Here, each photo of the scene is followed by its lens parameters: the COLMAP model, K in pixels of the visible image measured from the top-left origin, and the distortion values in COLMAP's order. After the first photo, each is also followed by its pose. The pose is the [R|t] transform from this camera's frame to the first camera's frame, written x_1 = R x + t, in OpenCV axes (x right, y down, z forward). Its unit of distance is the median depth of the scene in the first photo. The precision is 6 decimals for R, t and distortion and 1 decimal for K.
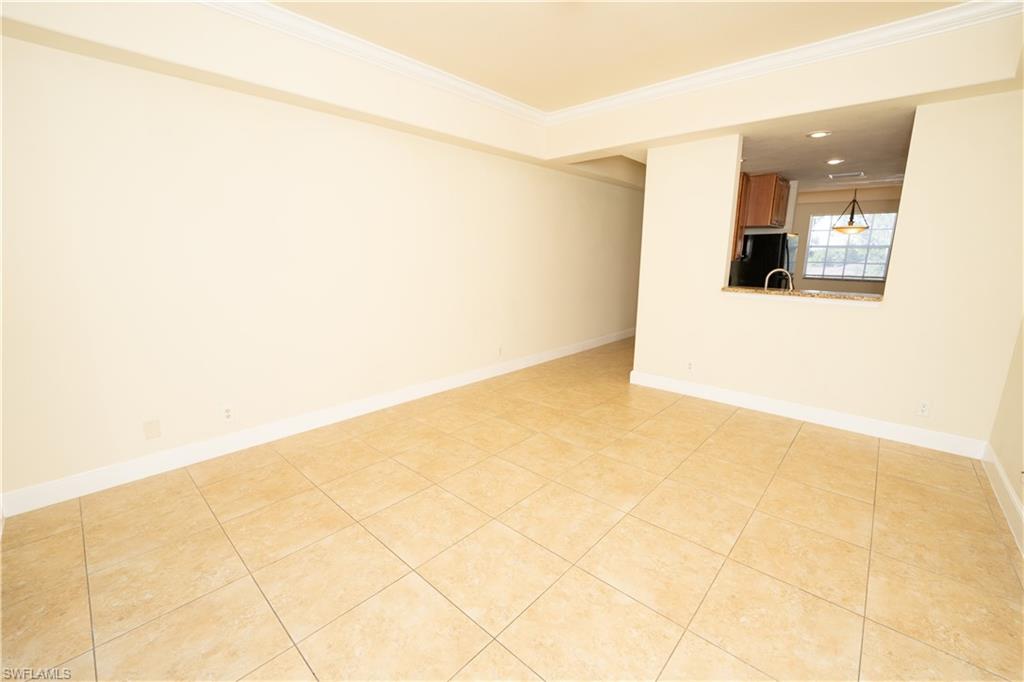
lens RADIAL K [[415.8, 0, 514.6], [0, 415.8, 346.7], [0, 0, 1]] dist [-0.025029, 0.000414]
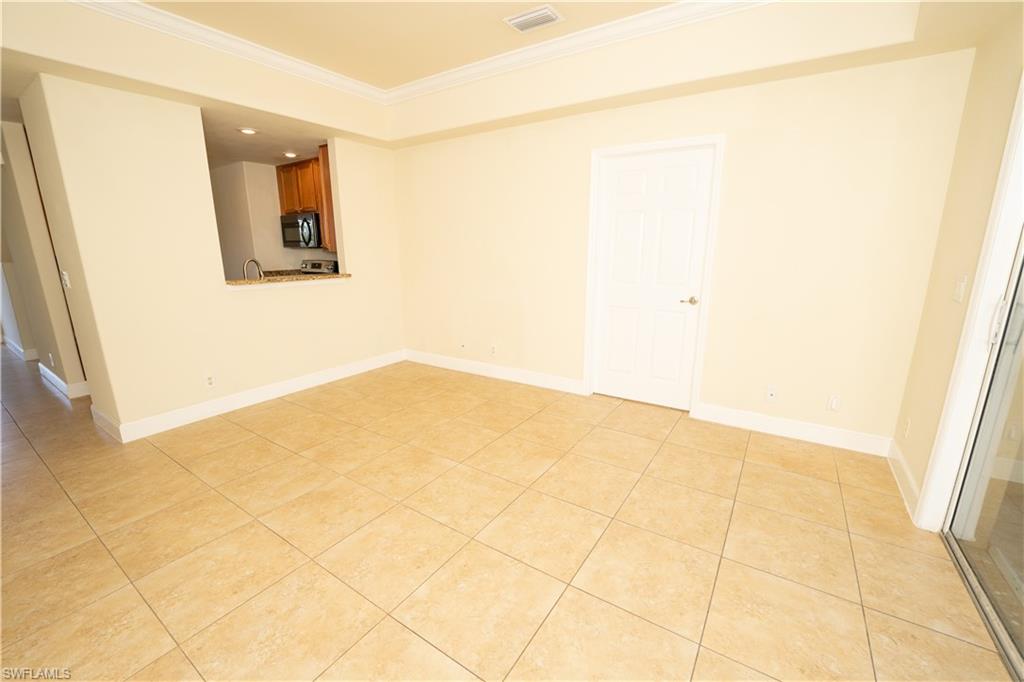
lens RADIAL K [[415.8, 0, 514.6], [0, 415.8, 346.7], [0, 0, 1]] dist [-0.025029, 0.000414]
pose [[-0.154574, -0.235609, 0.959477, -0.585976], [0.216346, 0.939507, 0.265559, -0.137290], [-0.964003, 0.248627, -0.094250, 0.635078]]
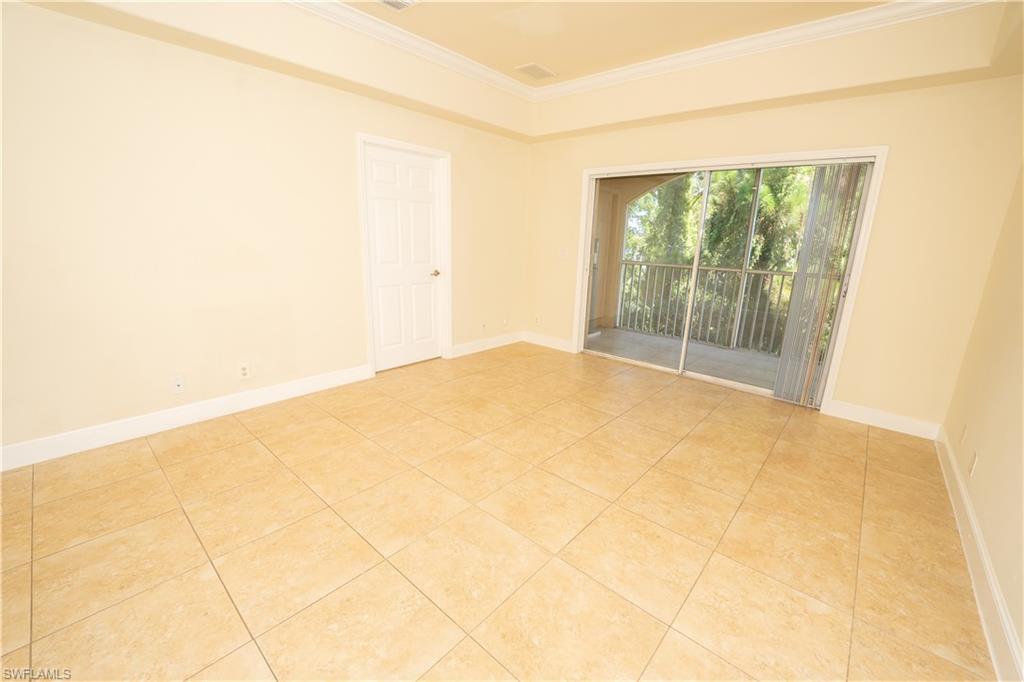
lens RADIAL K [[415.8, 0, 514.6], [0, 415.8, 346.7], [0, 0, 1]] dist [-0.025029, 0.000414]
pose [[-0.999151, -0.030907, -0.027251, 0.146441], [-0.039952, 0.888524, 0.457087, -0.300912], [0.010086, 0.457788, -0.889004, 1.434899]]
